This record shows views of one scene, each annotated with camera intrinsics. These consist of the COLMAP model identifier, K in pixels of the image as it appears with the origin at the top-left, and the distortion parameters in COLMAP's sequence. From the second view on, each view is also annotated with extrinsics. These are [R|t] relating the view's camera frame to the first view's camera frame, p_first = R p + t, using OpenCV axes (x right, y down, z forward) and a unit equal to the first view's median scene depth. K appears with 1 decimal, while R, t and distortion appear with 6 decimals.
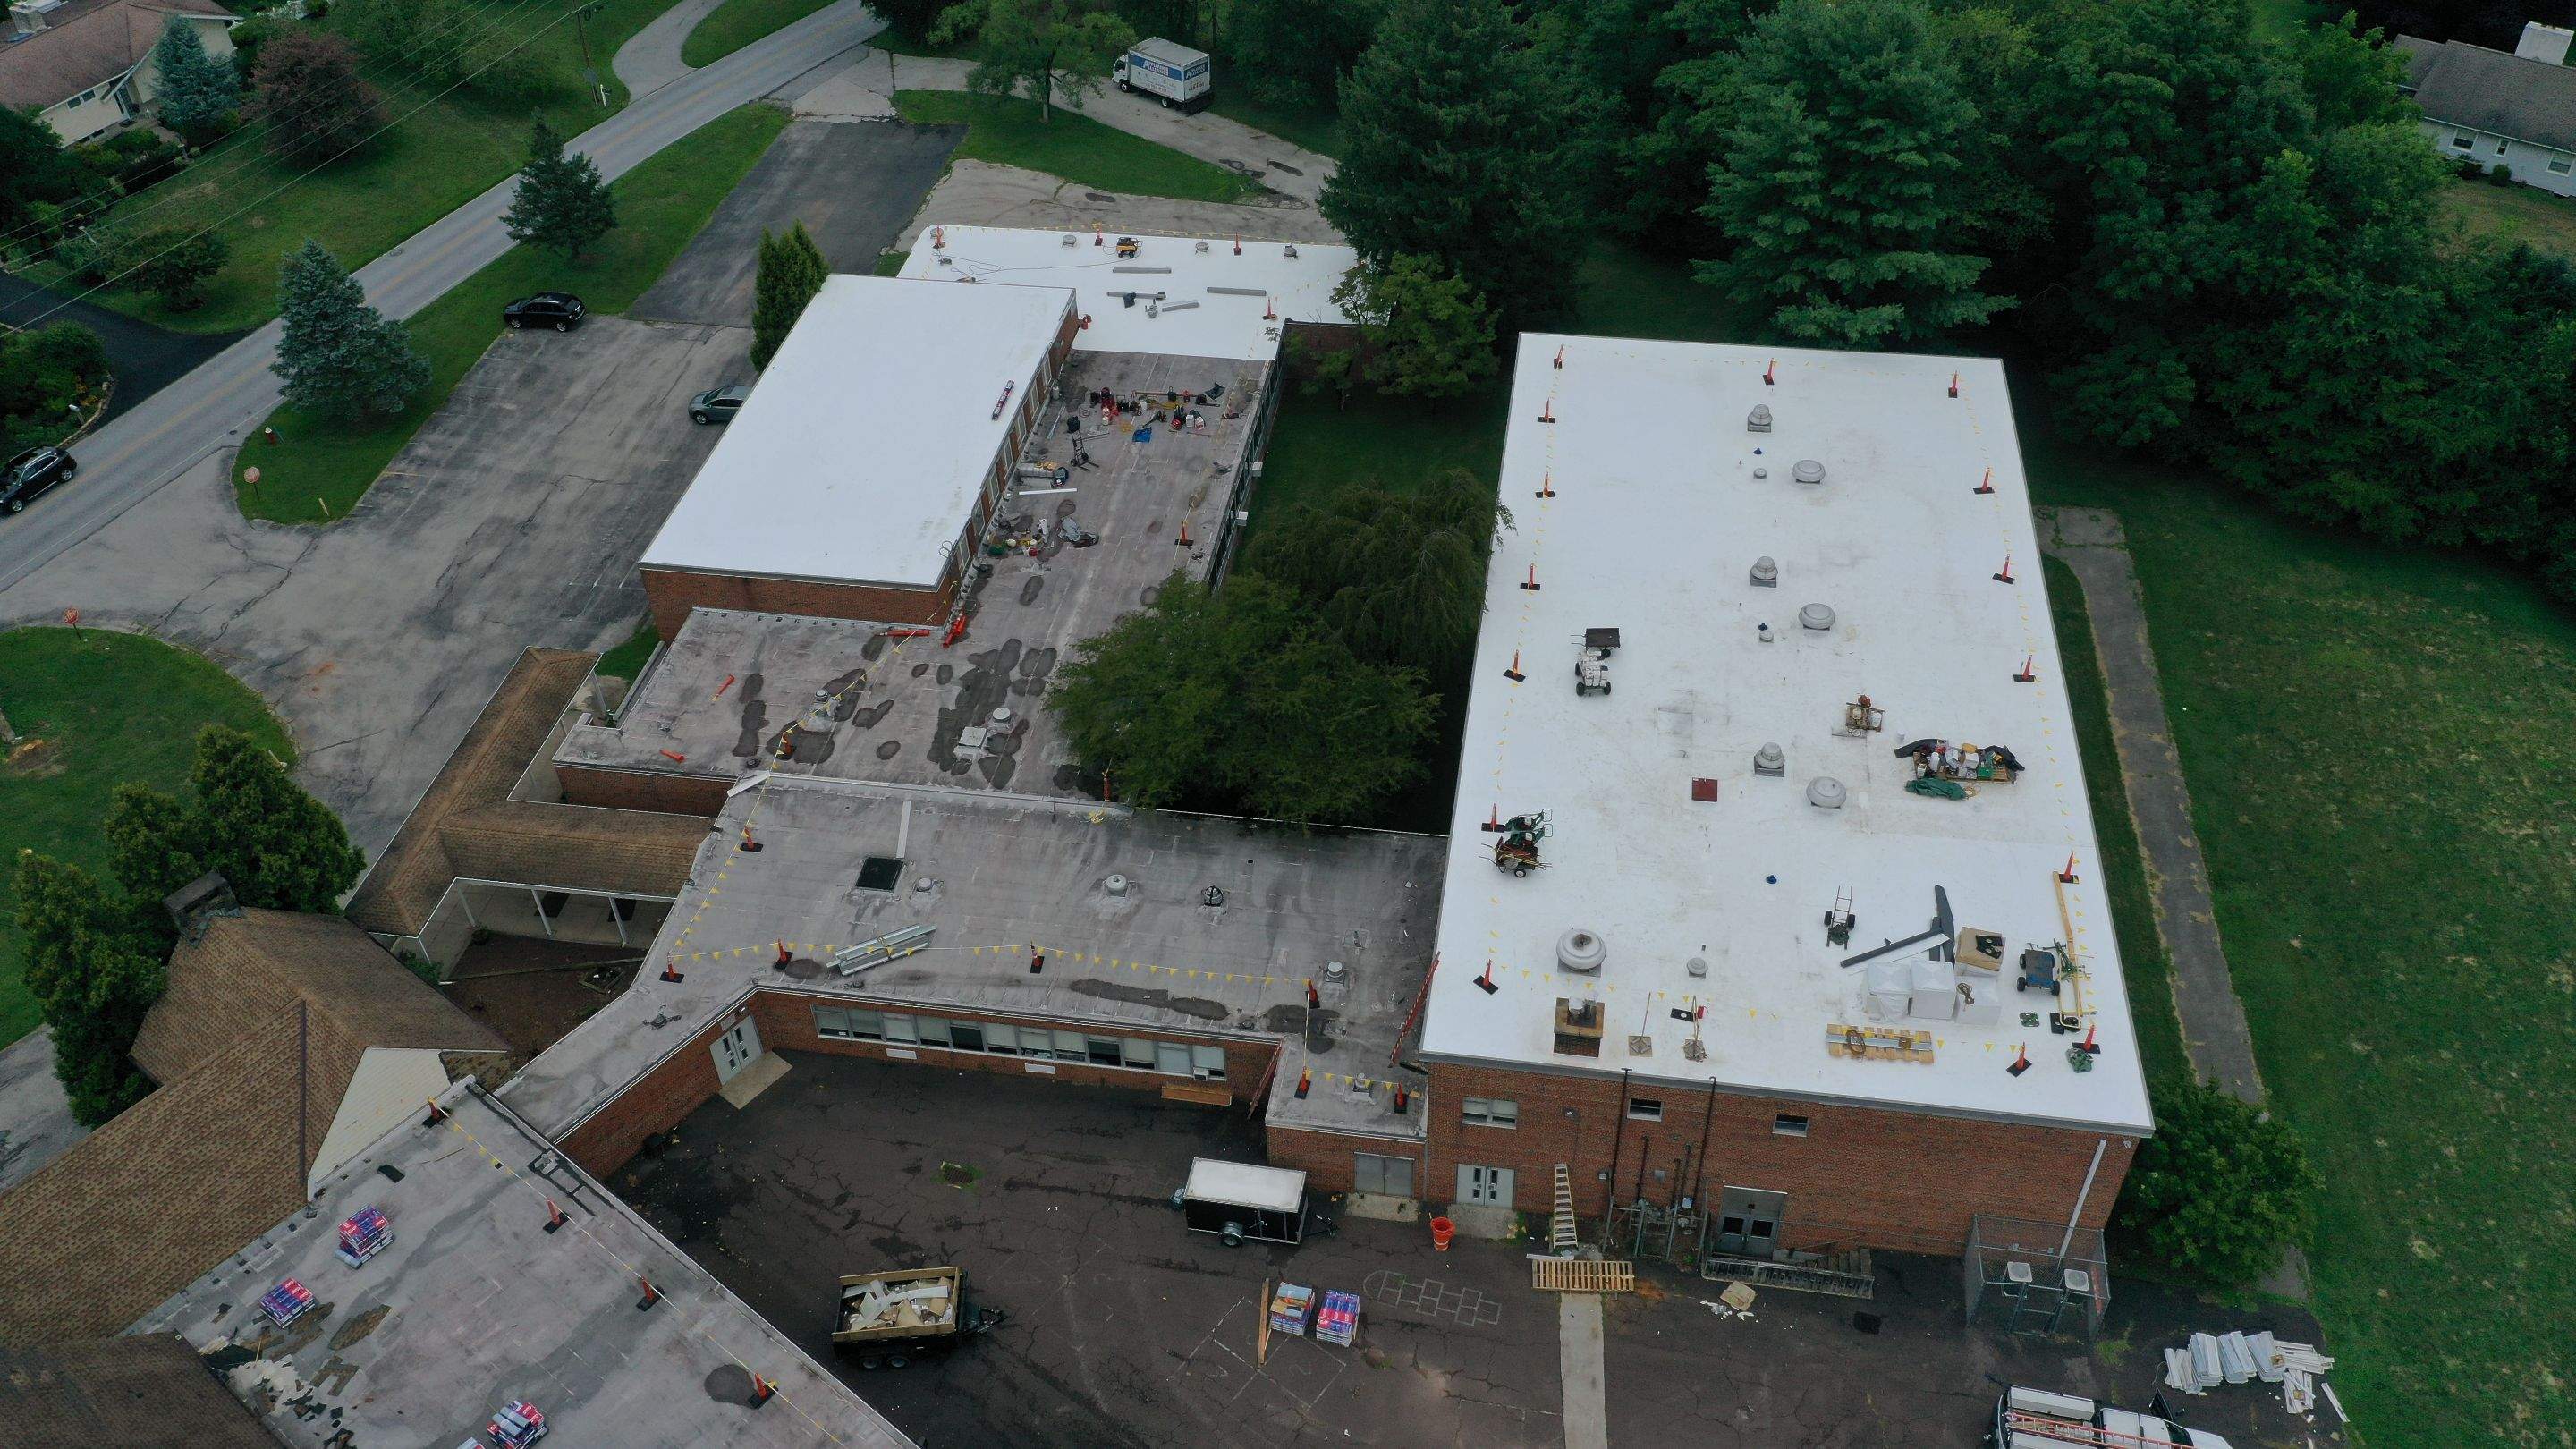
lens RADIAL K [[2051.7, 0, 1288.0], [0, 2051.7, 724.5], [0, 0, 1]] dist [0.022105, 0.001109]
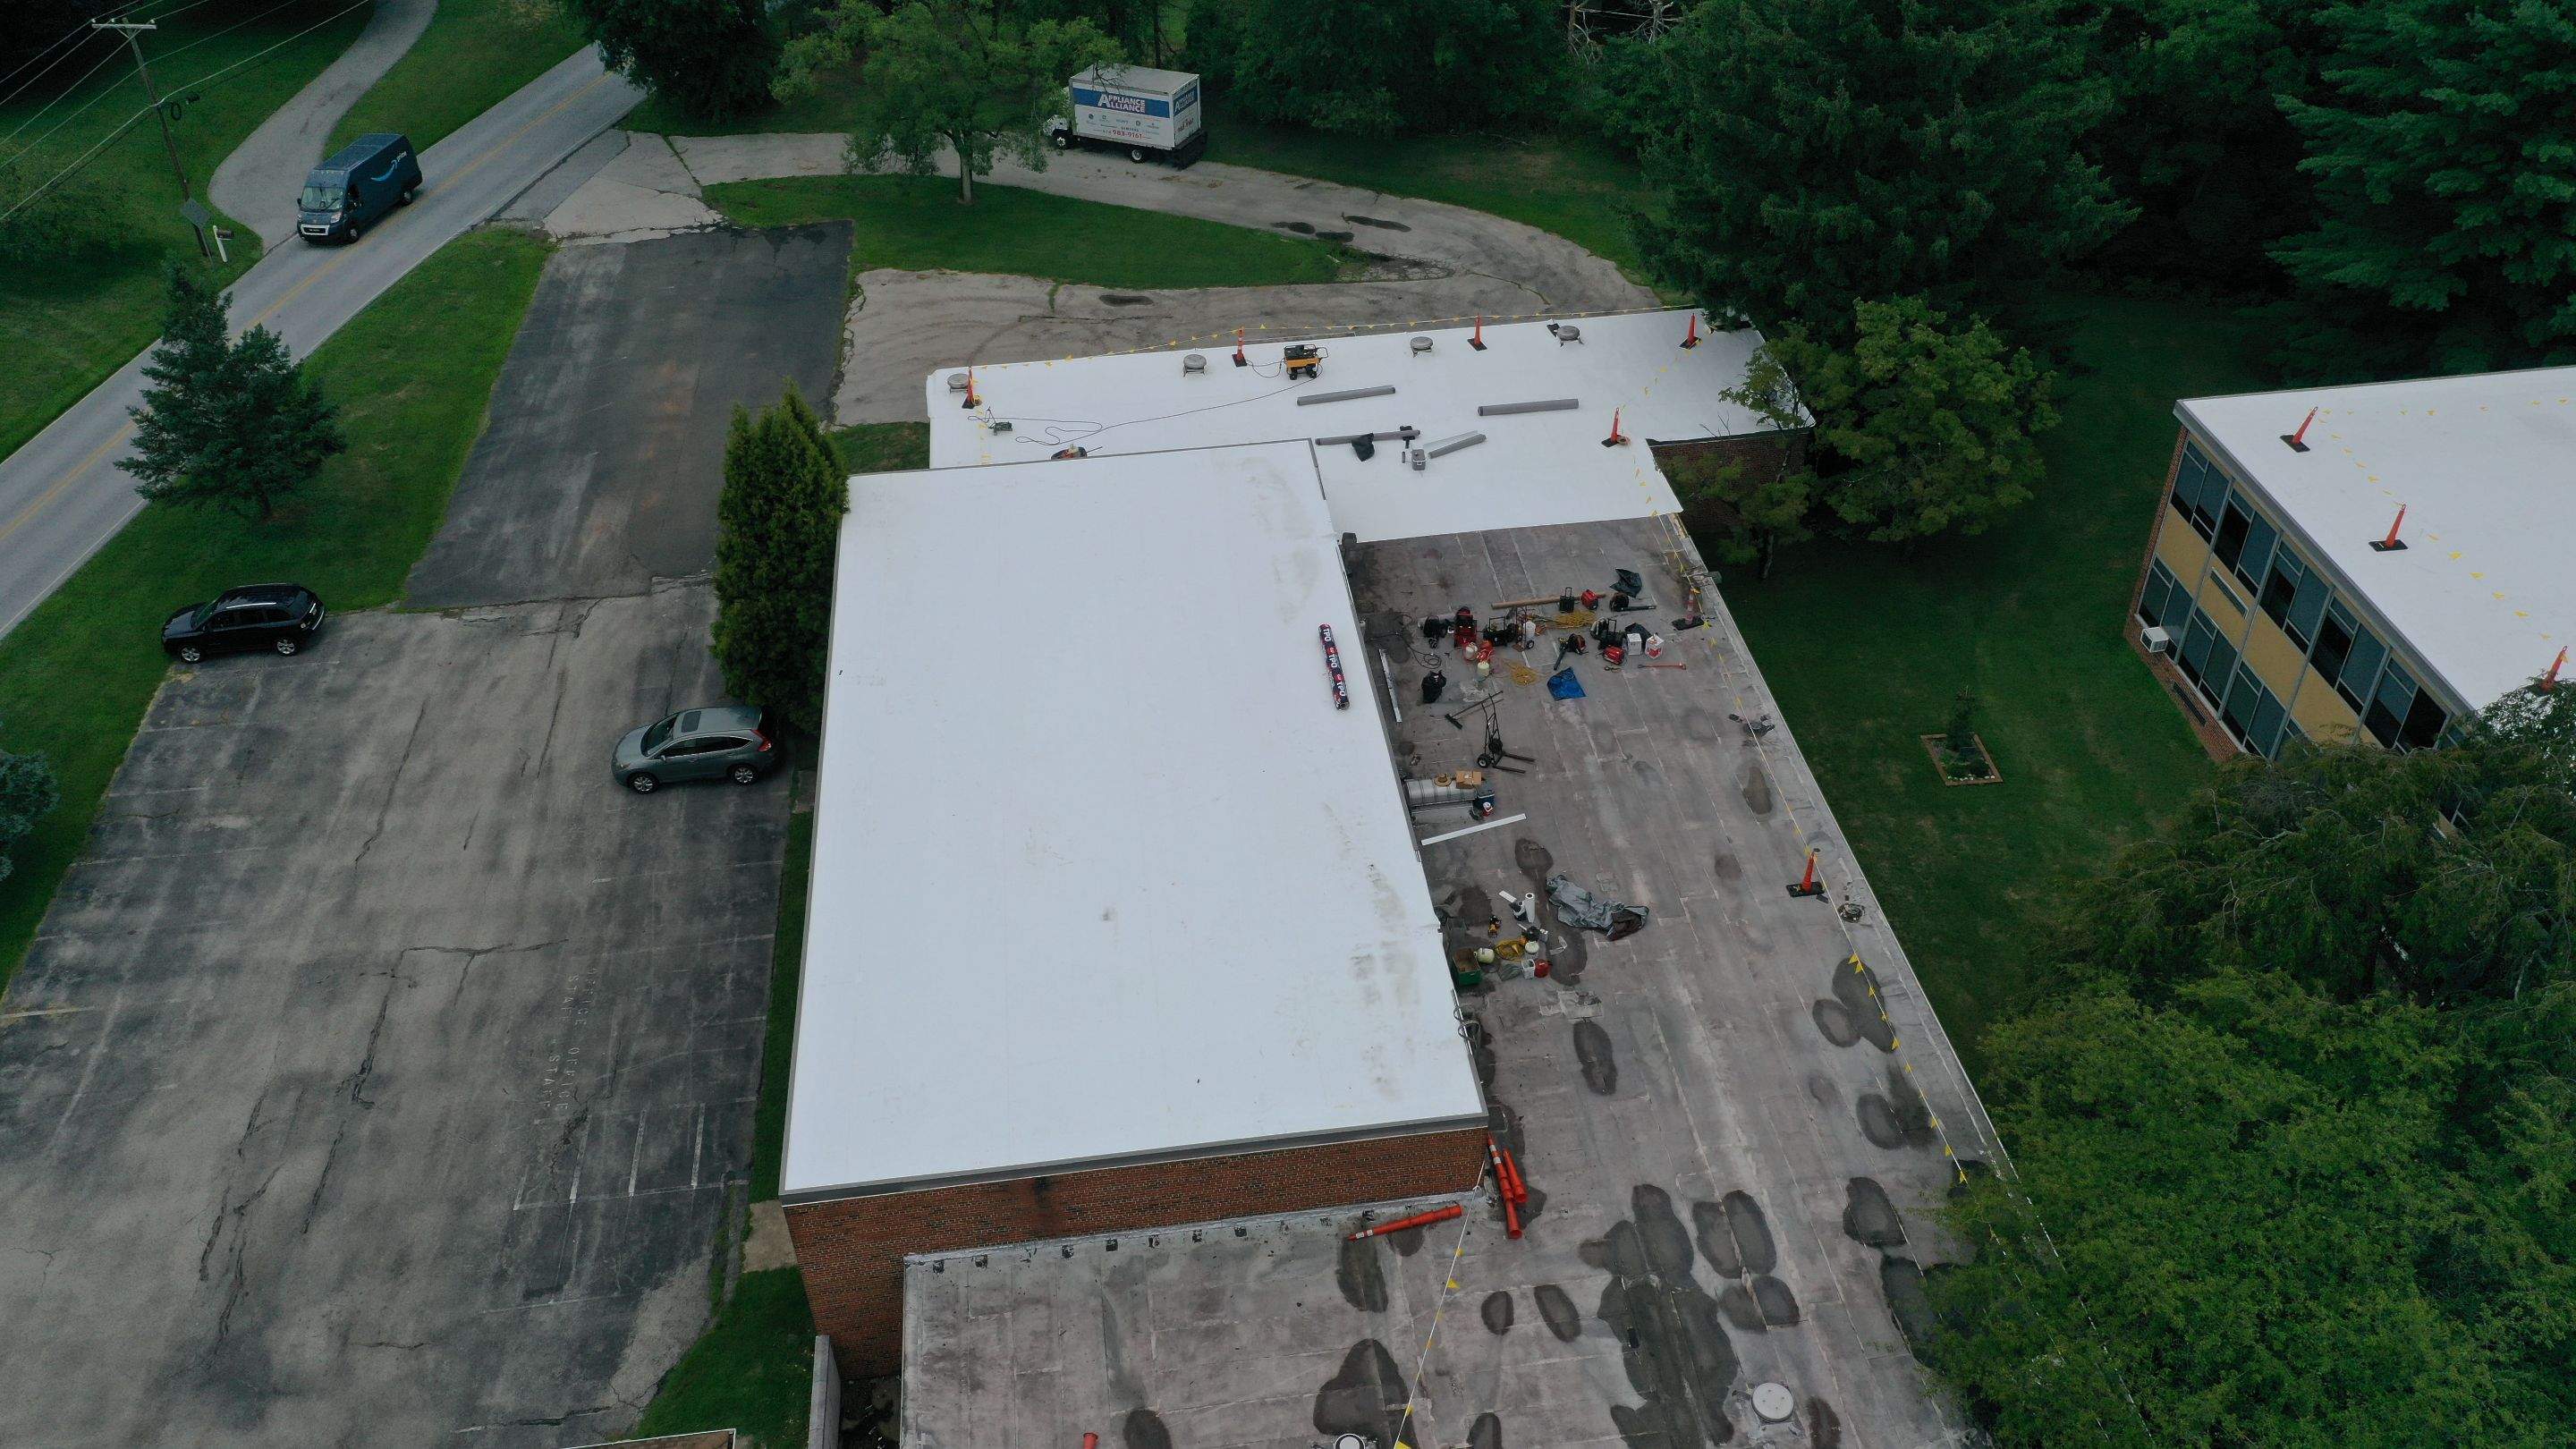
lens RADIAL K [[2051.7, 0, 1288.0], [0, 2051.7, 724.5], [0, 0, 1]] dist [0.022105, 0.001109]
pose [[0.960799, -0.168709, 0.220006, -0.291486], [0.180316, 0.983033, -0.033636, -0.140990], [-0.210599, 0.071988, 0.974918, 0.552564]]
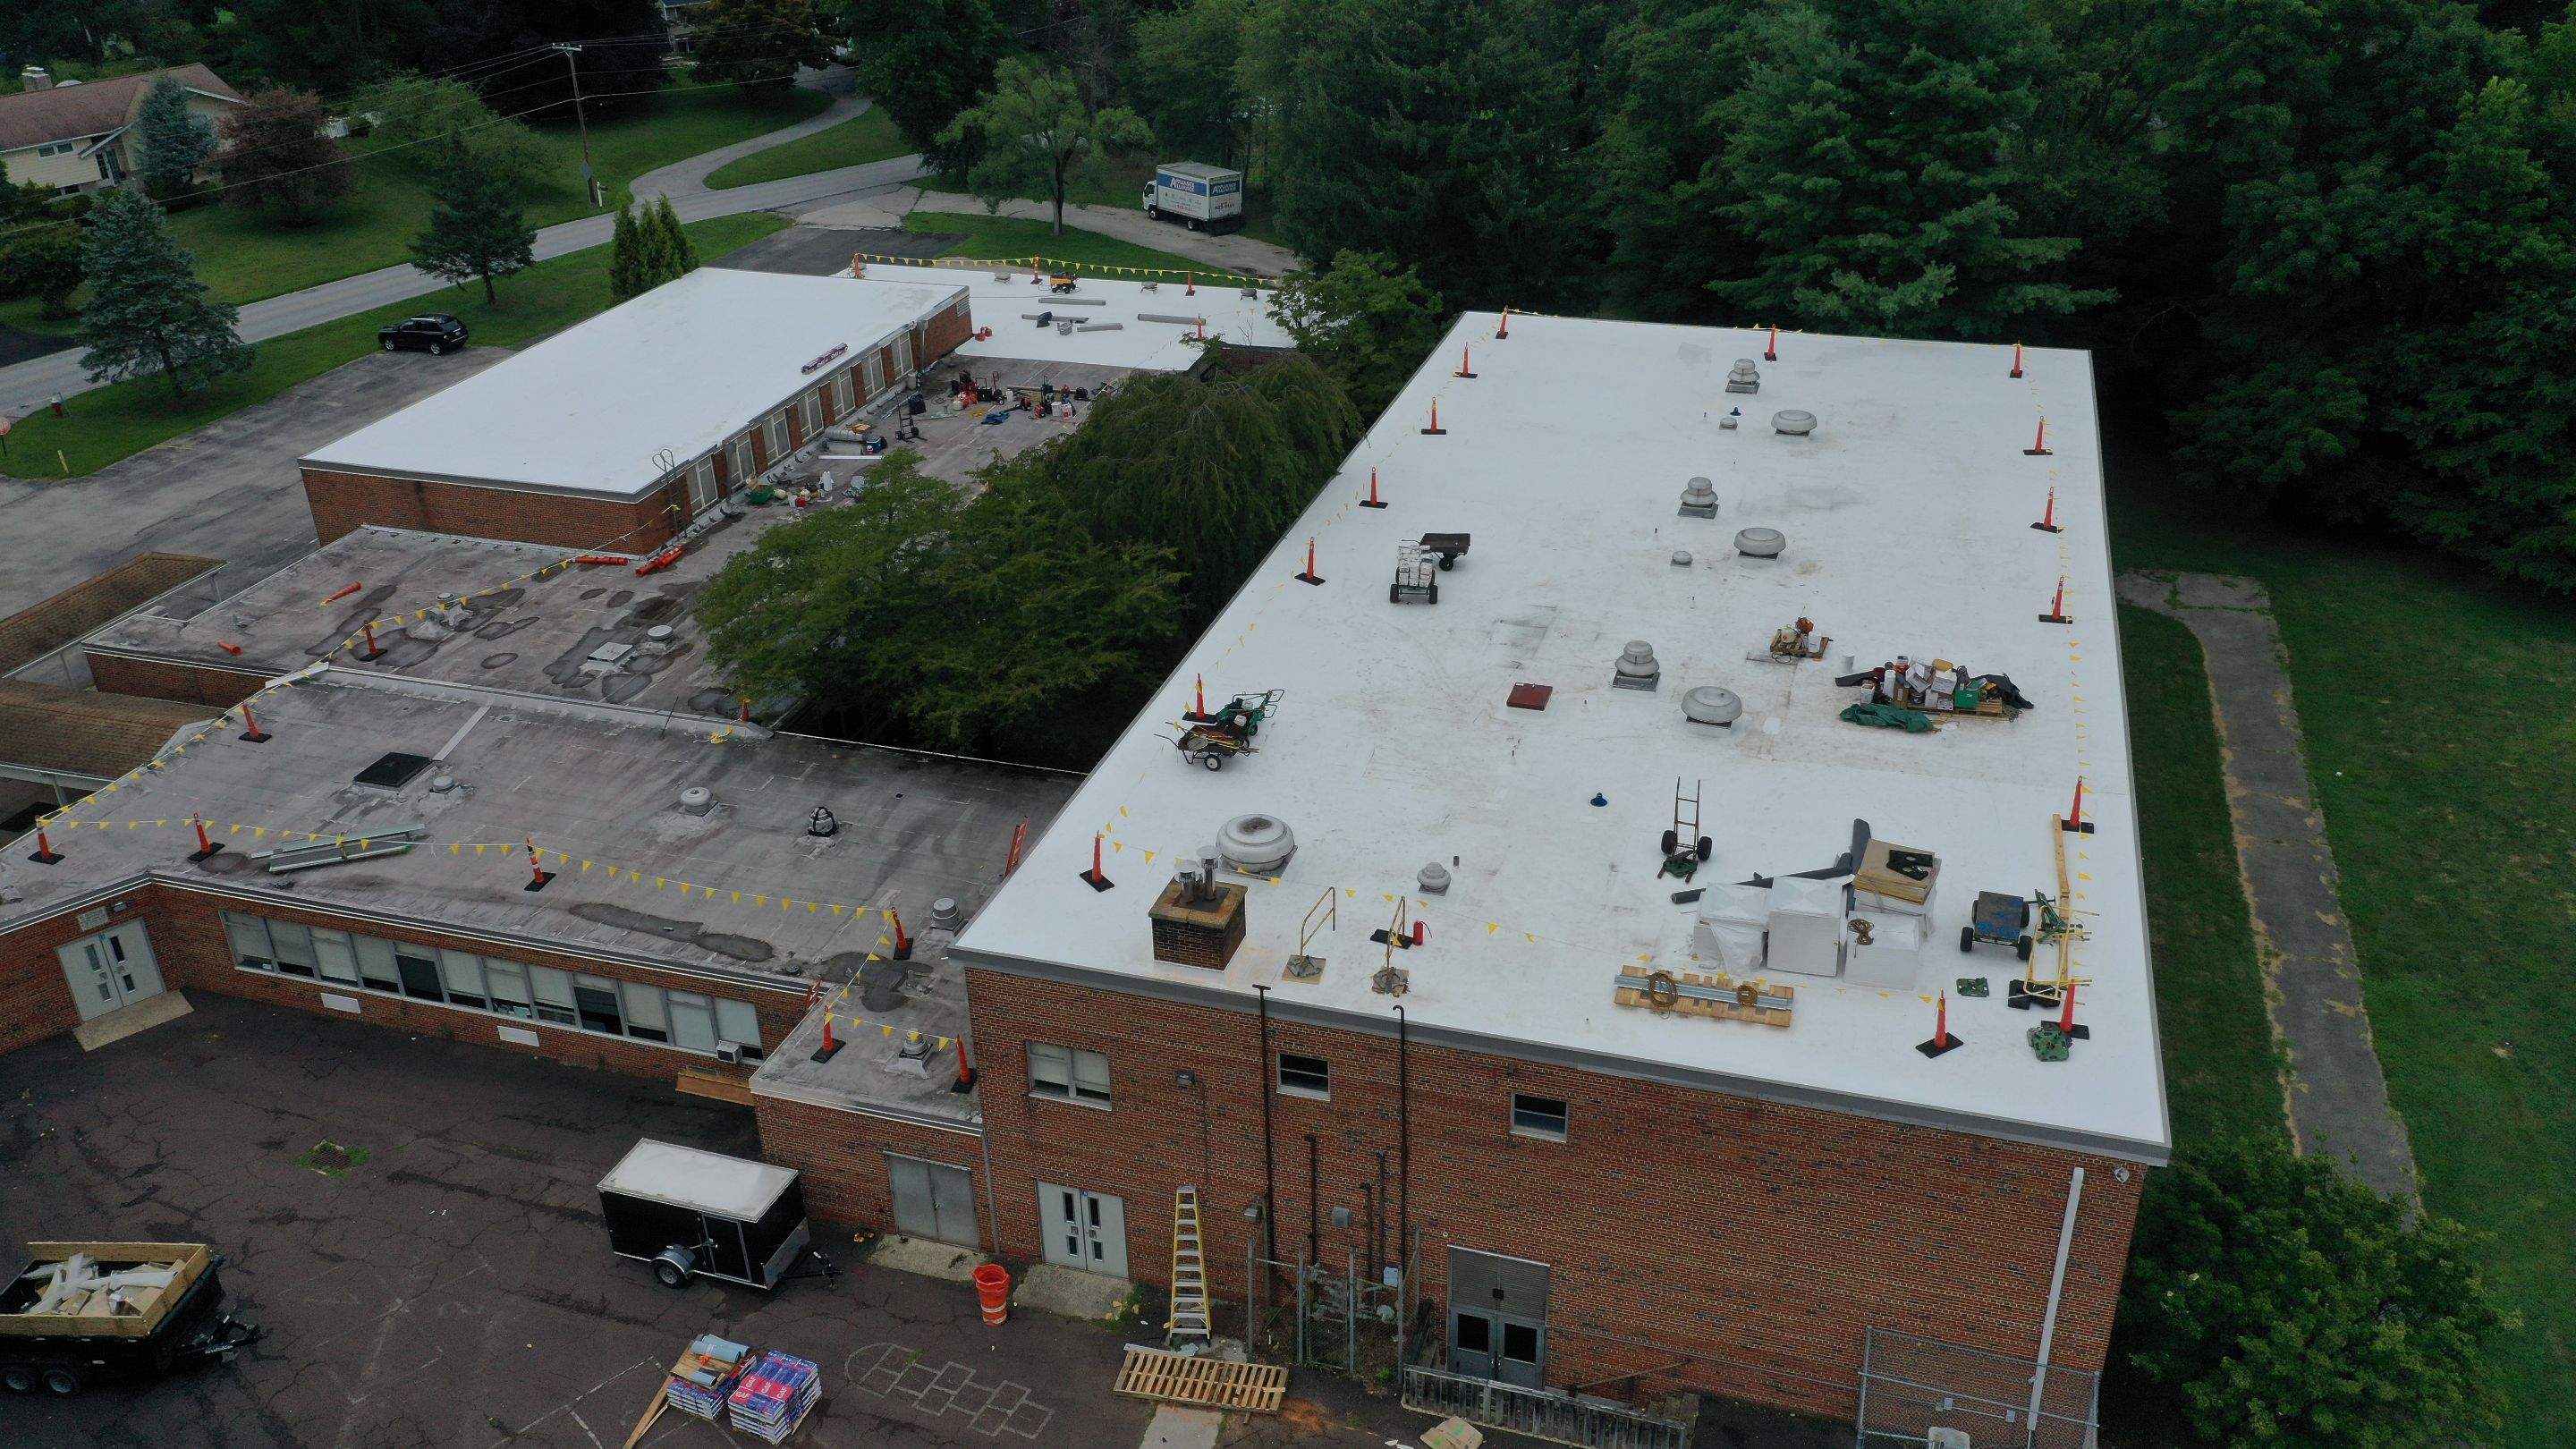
lens RADIAL K [[2051.7, 0, 1288.0], [0, 2051.7, 724.5], [0, 0, 1]] dist [0.022105, 0.001109]
pose [[0.988978, 0.070673, -0.130106, 0.175602], [-0.098789, 0.969502, -0.224292, 0.162873], [0.110286, 0.234673, 0.965798, 0.291786]]
